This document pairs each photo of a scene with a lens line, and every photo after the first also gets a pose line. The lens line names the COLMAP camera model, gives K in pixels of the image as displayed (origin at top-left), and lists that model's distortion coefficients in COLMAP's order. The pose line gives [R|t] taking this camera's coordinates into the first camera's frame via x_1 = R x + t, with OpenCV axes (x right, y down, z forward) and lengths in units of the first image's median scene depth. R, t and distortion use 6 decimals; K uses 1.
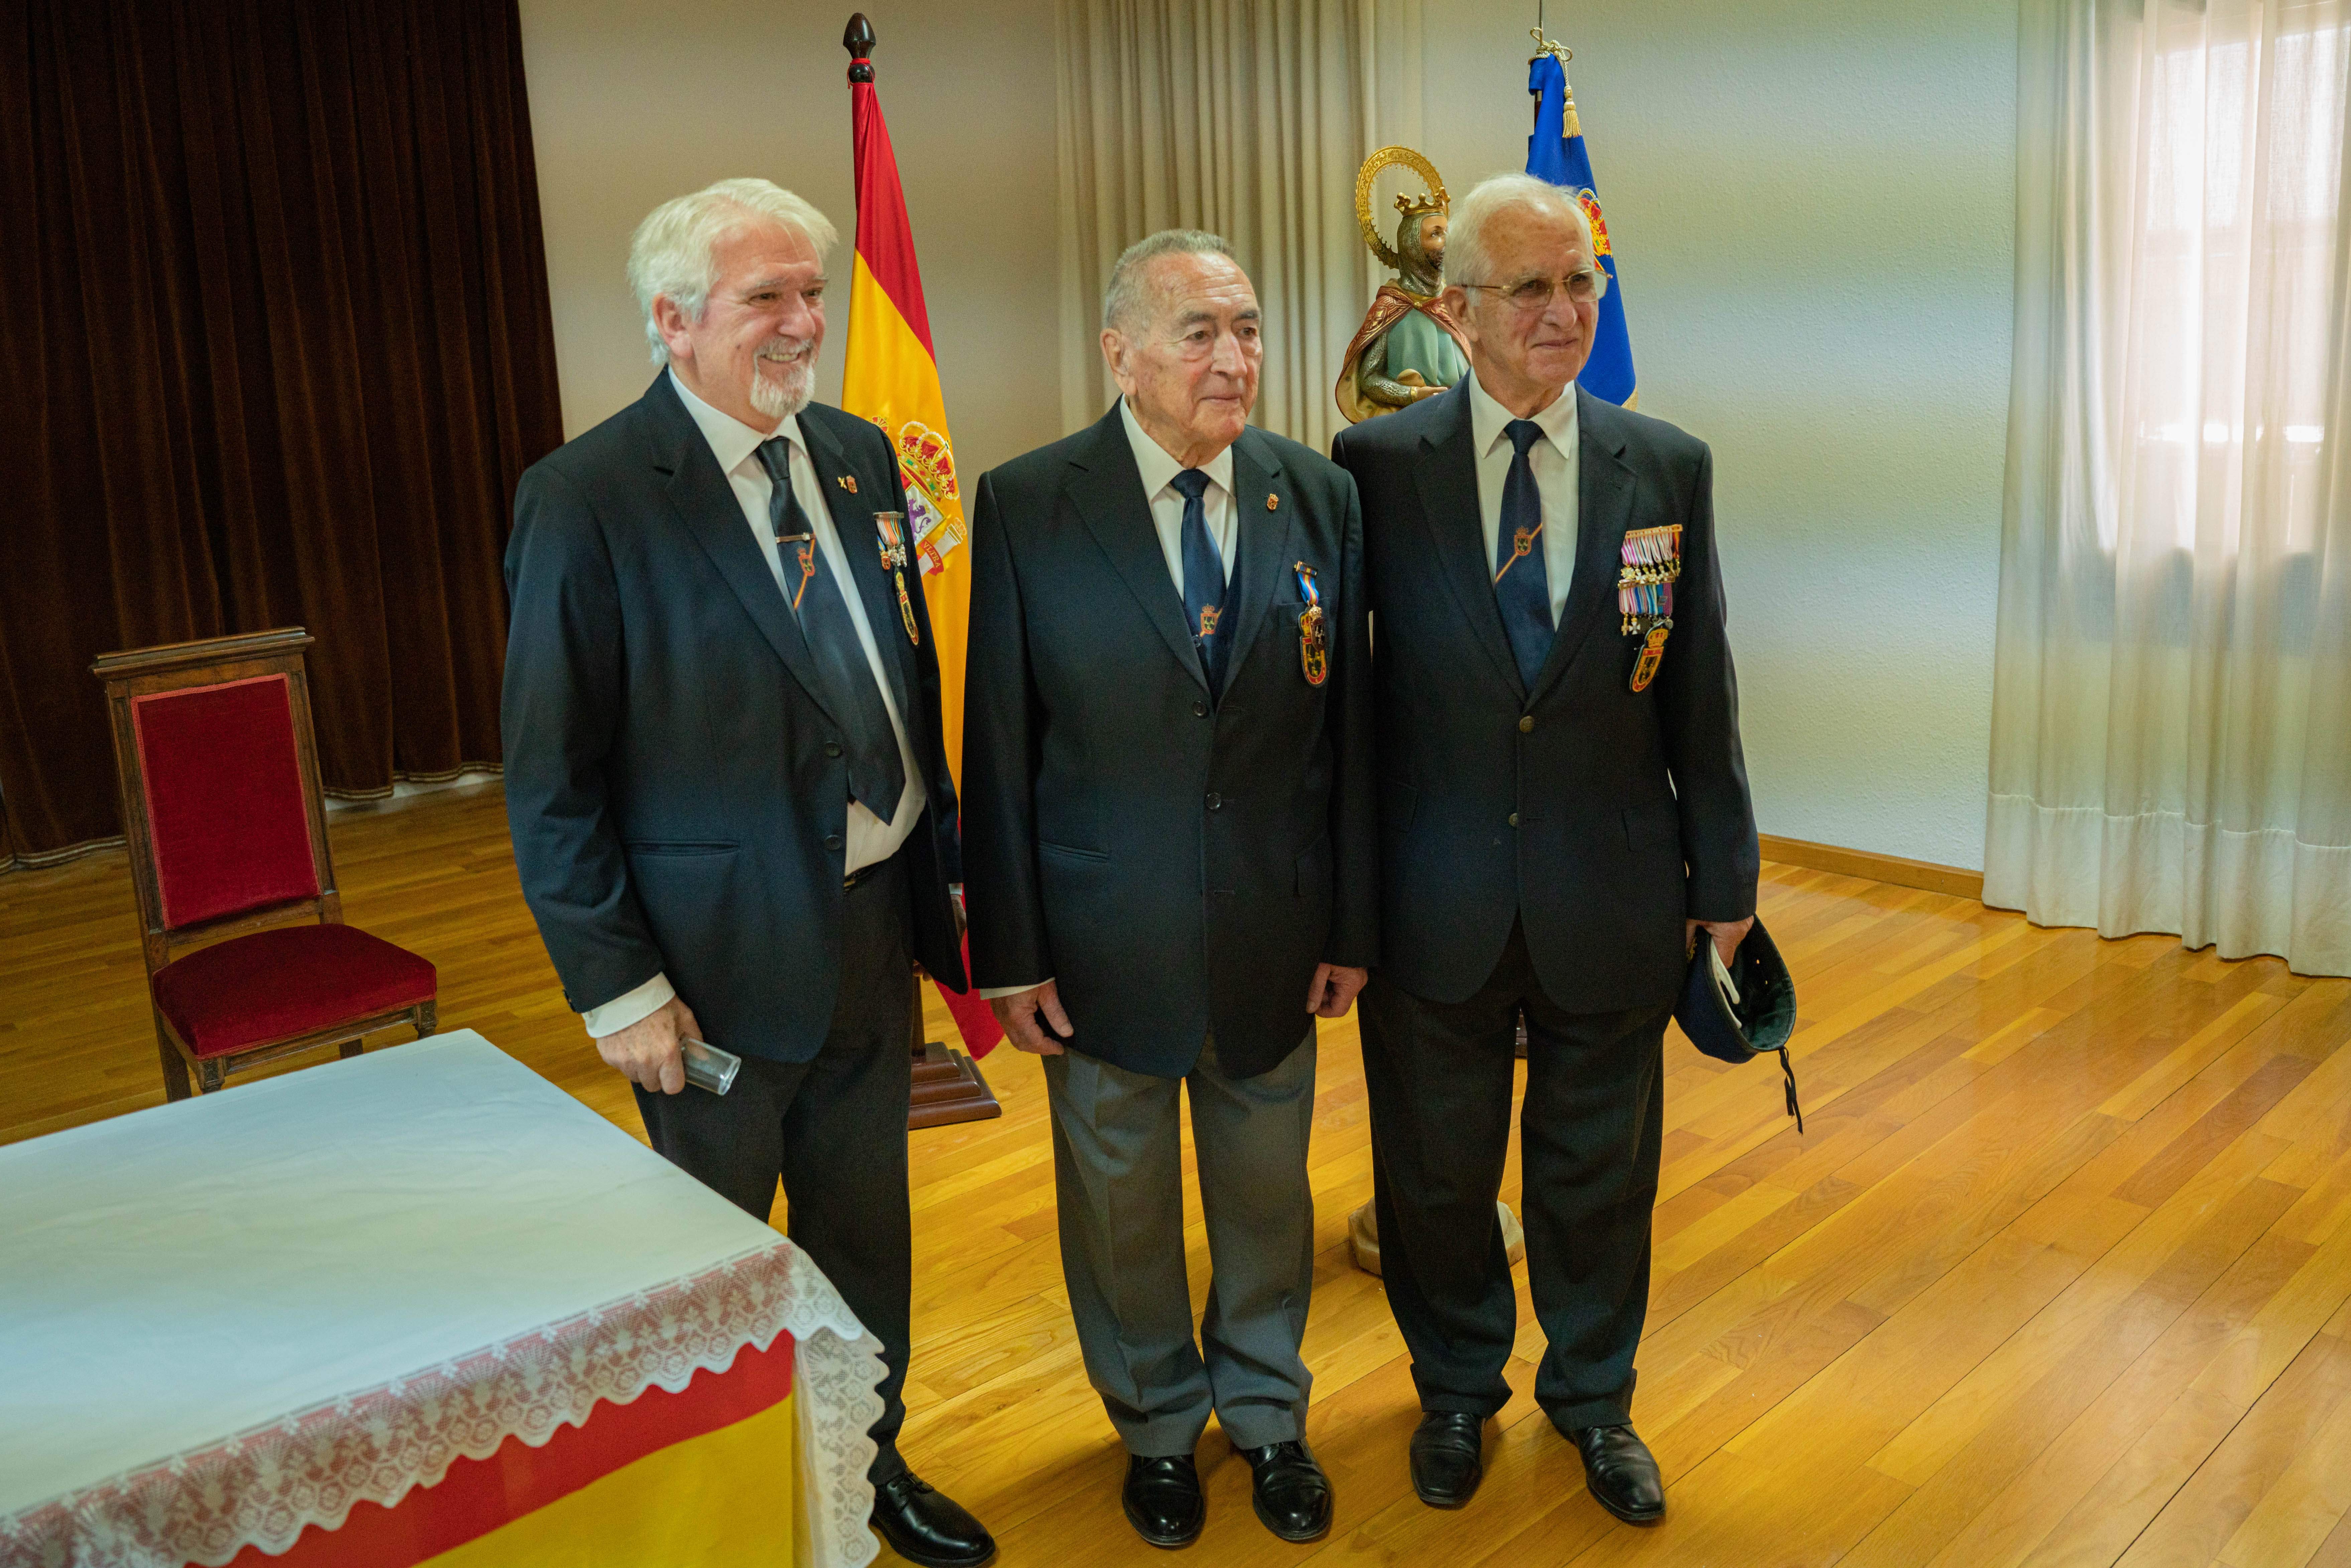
lens RADIAL K [[1767.8, 0, 1094.8], [0, 1767.8, 697.2], [0, 0, 1]] dist [-0.118414, 0.078925]
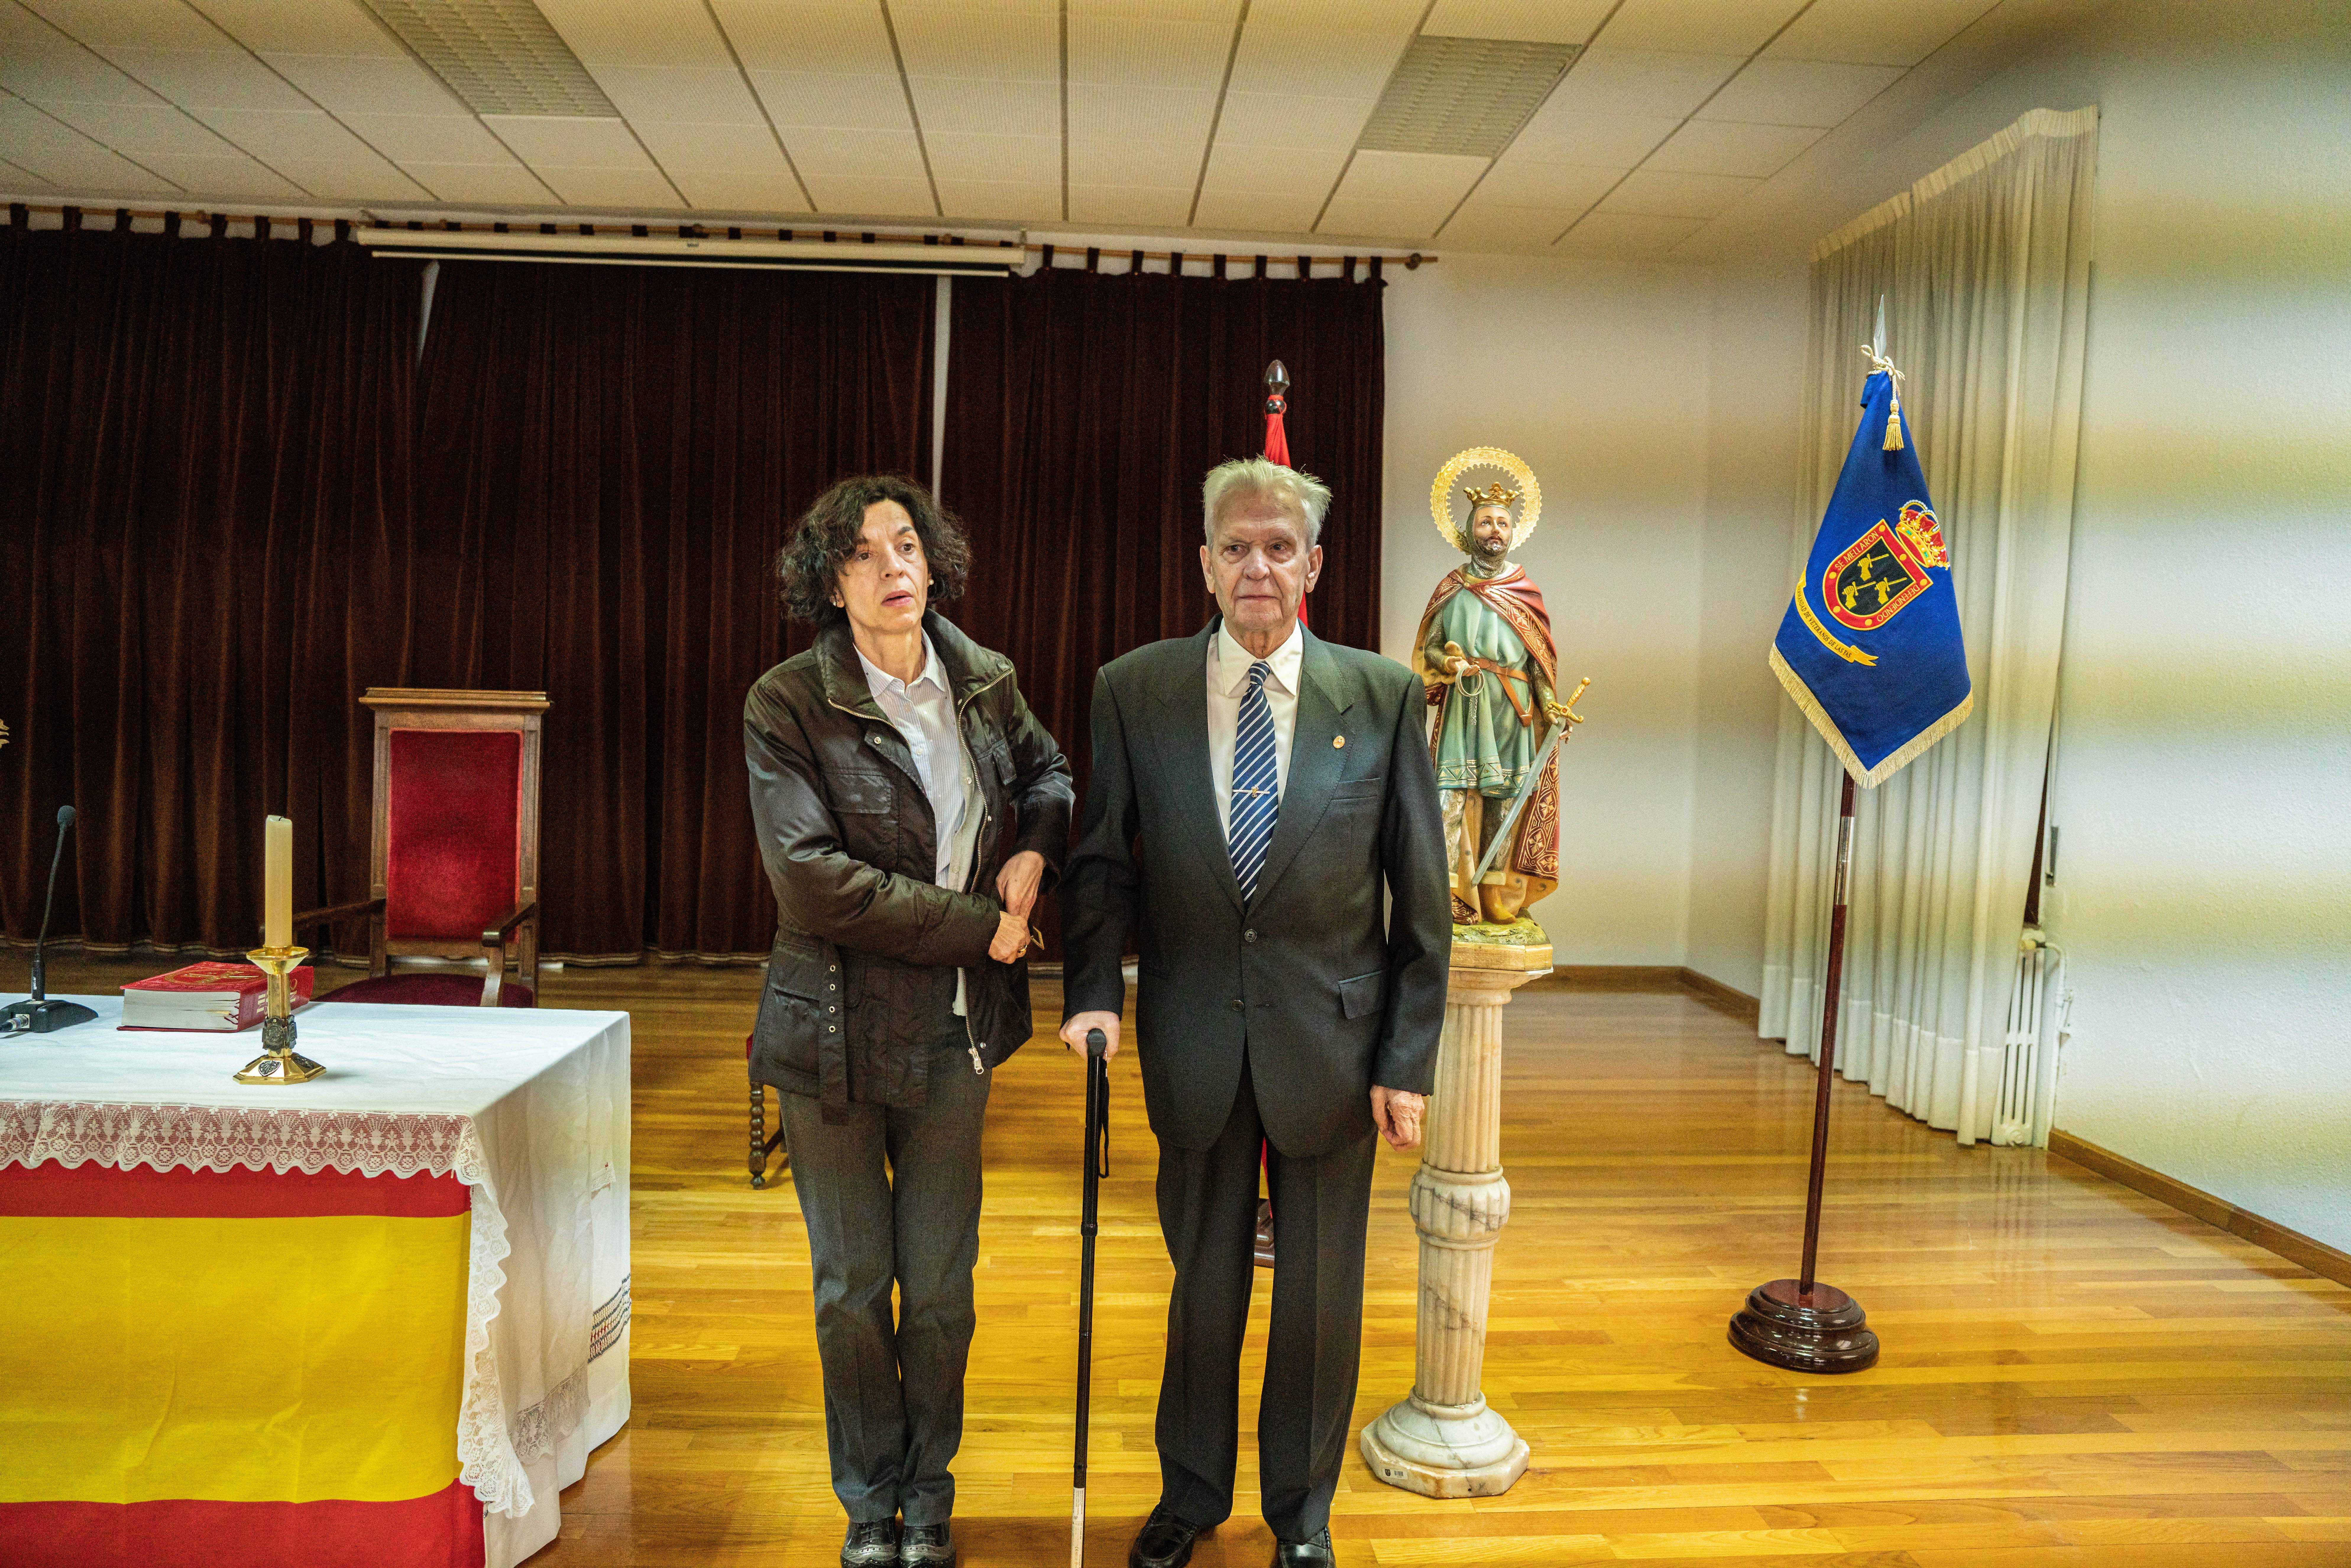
lens RADIAL K [[1540.2, 0, 1201.2], [0, 1540.2, 814.5], [0, 0, 1]] dist [-0.109886, 0.073635]
pose [[0.817867, 0.113717, -0.564058, 0.484058], [-0.172310, 0.983694, -0.051525, 0.000448], [0.549002, 0.139333, 0.824126, 0.092180]]
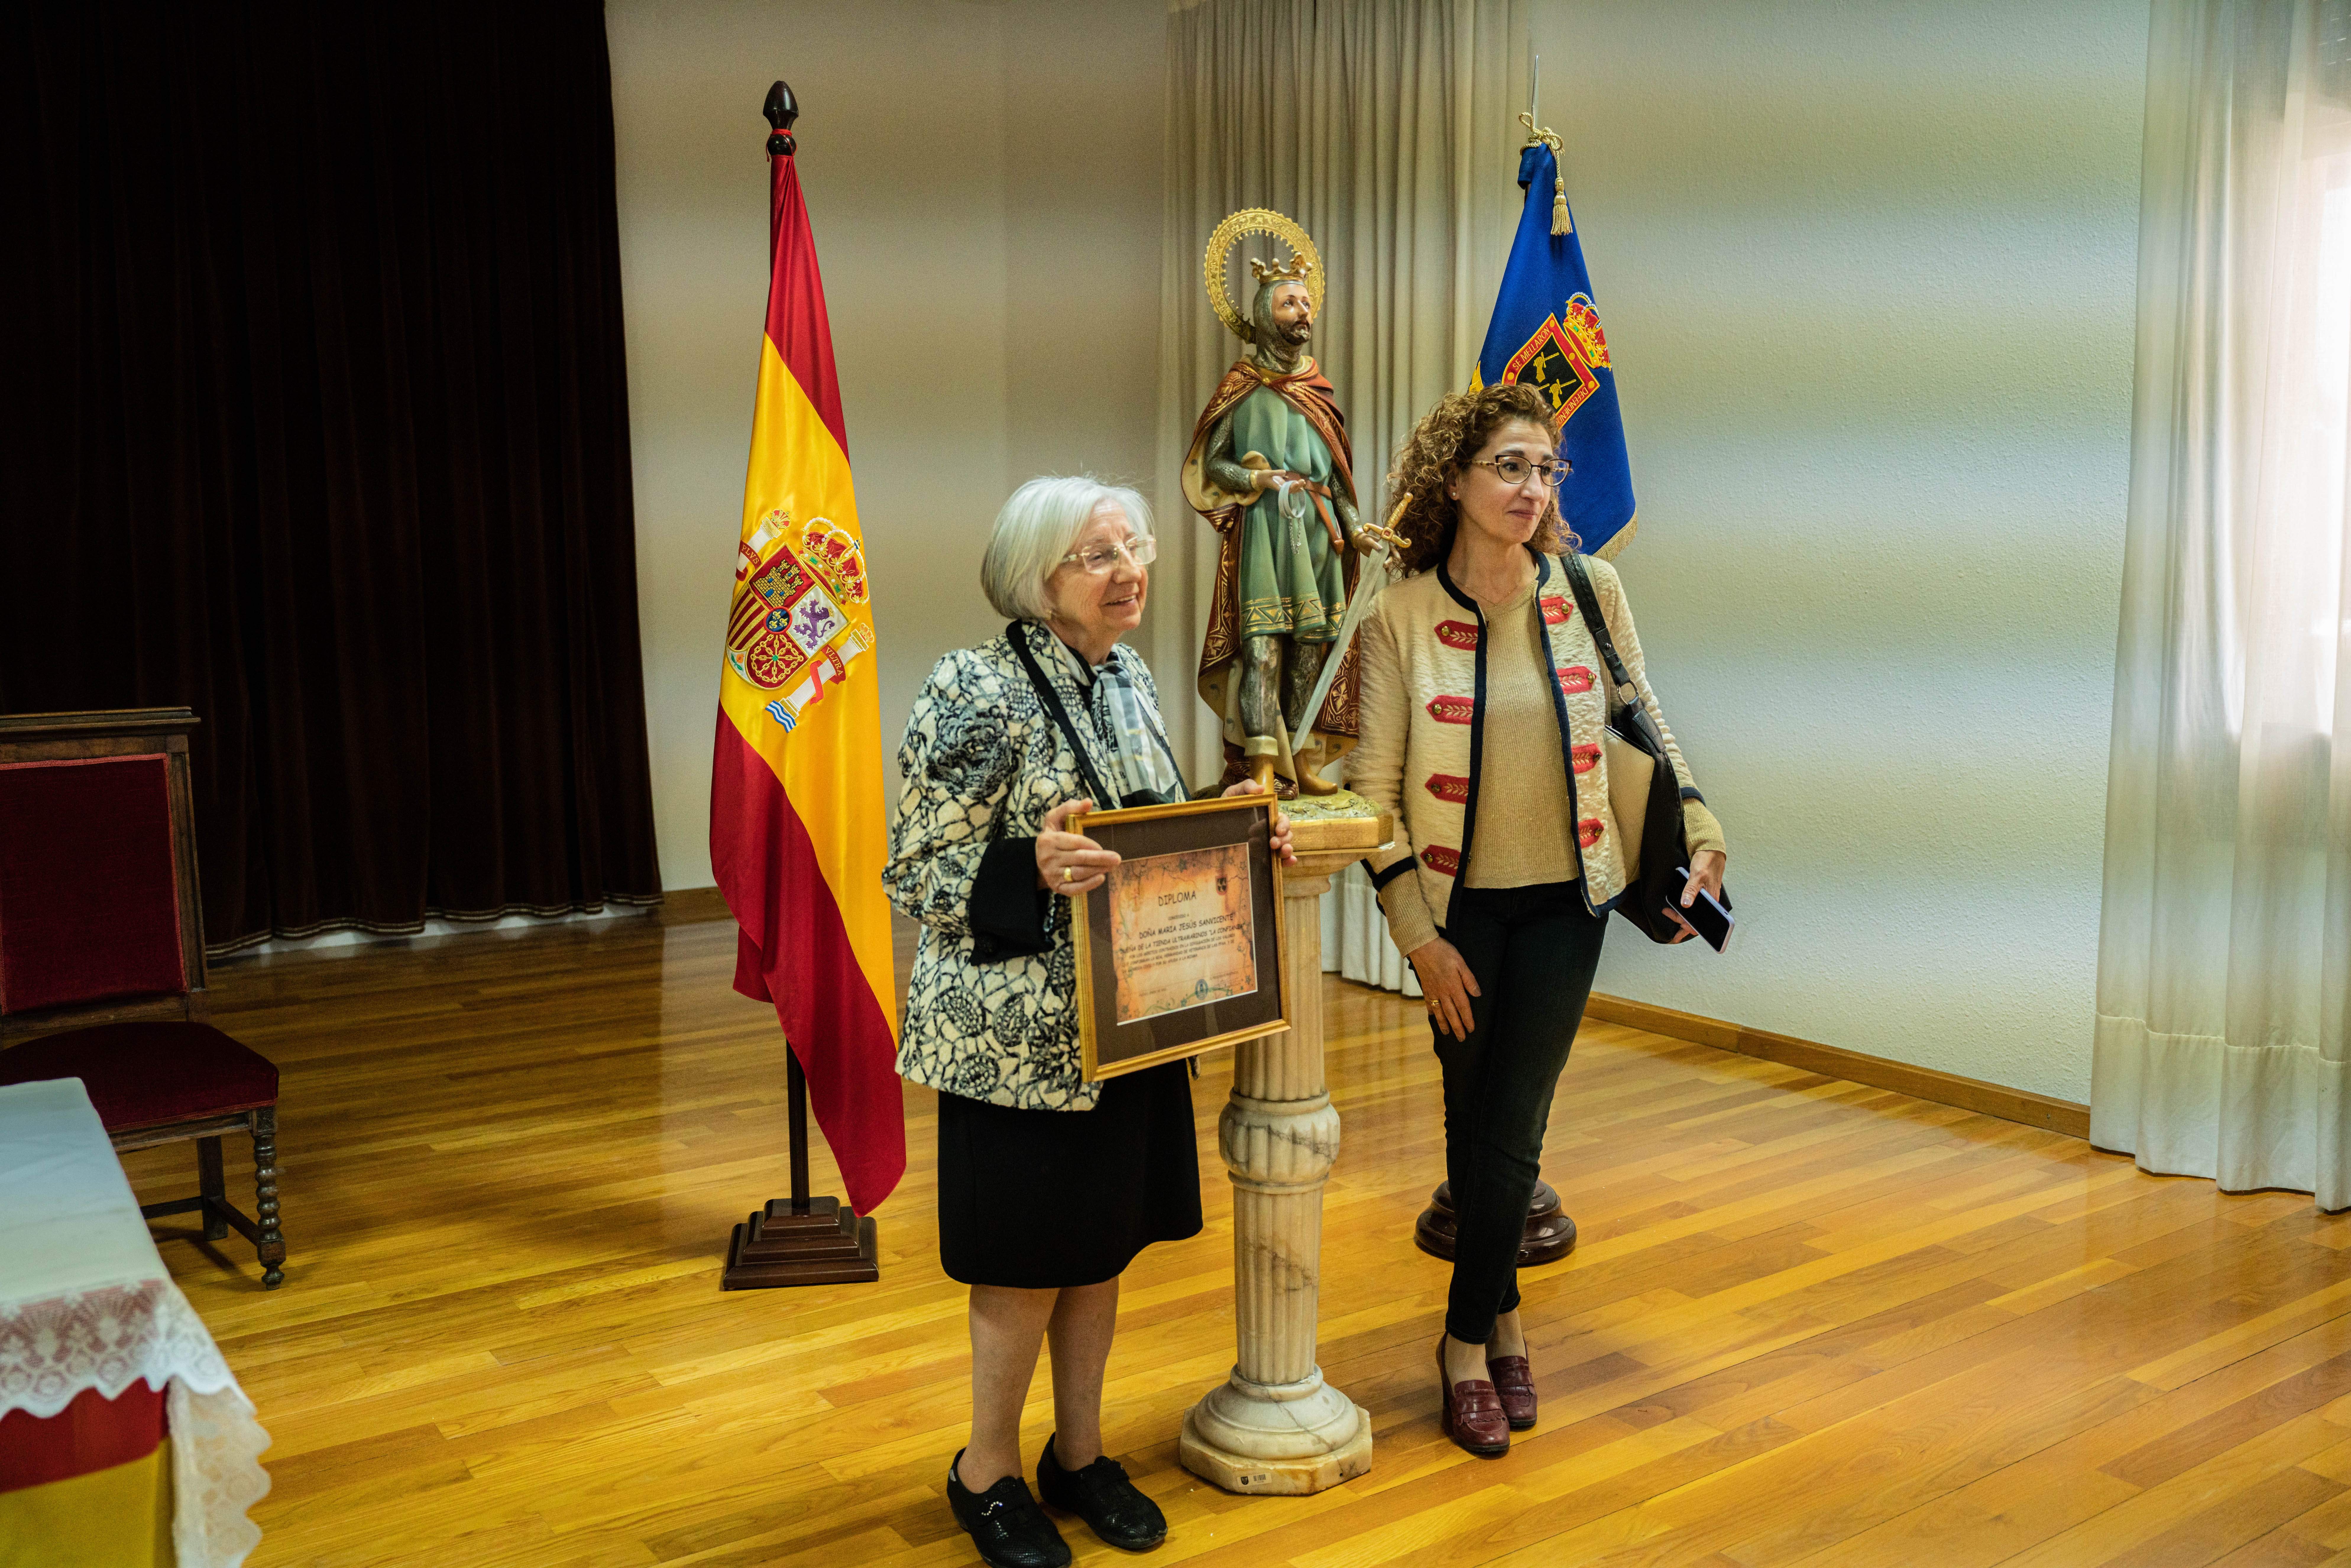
lens RADIAL K [[1898.4, 0, 1176.9], [0, 1898.4, 800.0], [0, 0, 1]] dist [-0.070989, 0.095571]
pose [[0.994825, 0.053615, -0.086305, 0.184569], [-0.058624, 0.996675, -0.056588, 0.039485], [0.082984, 0.061355, 0.994660, 0.027289]]
